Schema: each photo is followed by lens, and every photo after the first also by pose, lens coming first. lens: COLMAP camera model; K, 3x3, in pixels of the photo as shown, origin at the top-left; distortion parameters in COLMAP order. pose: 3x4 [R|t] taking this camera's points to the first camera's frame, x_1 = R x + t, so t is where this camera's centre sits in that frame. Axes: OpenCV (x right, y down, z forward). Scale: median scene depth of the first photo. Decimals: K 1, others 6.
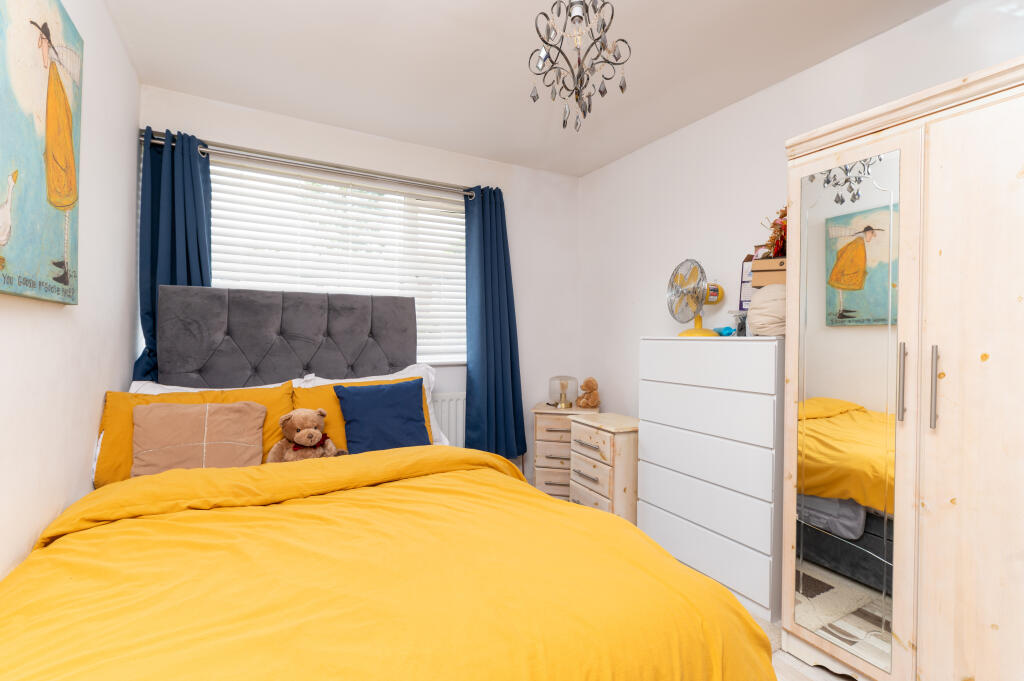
lens RADIAL K [[453.2, 0, 509.3], [0, 453.2, 340.0], [0, 0, 1]] dist [0.000097, -0.000445]
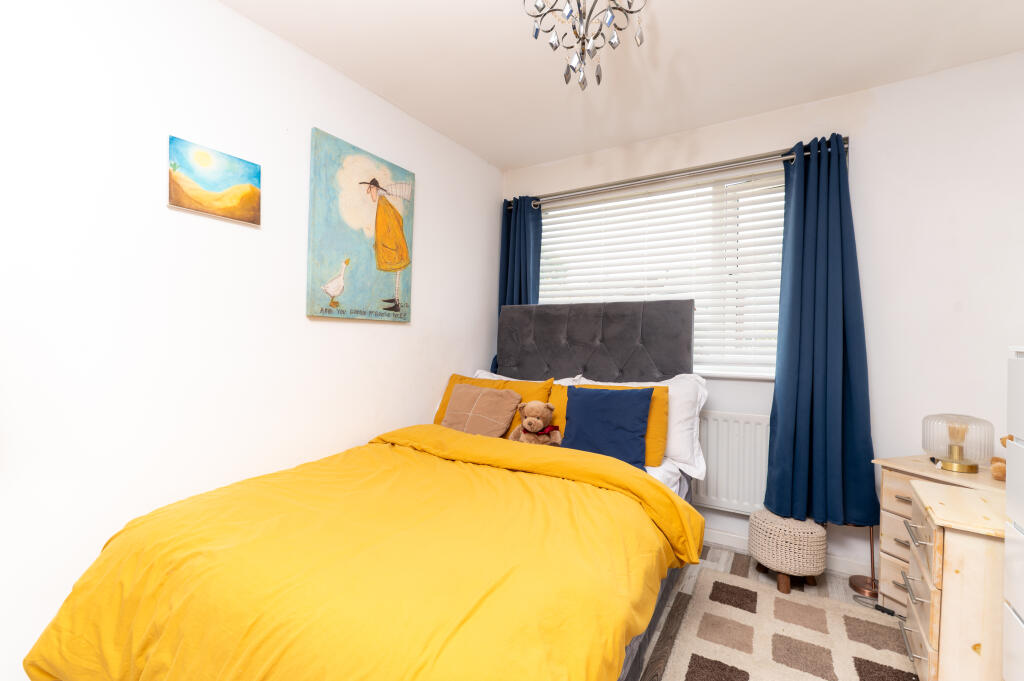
lens RADIAL K [[453.2, 0, 509.3], [0, 453.2, 340.0], [0, 0, 1]] dist [0.000097, -0.000445]
pose [[0.465418, 0.003488, -0.885084, 0.501510], [-0.019178, 0.999797, -0.006144, -0.001922], [0.884883, 0.019834, 0.465390, 0.317558]]
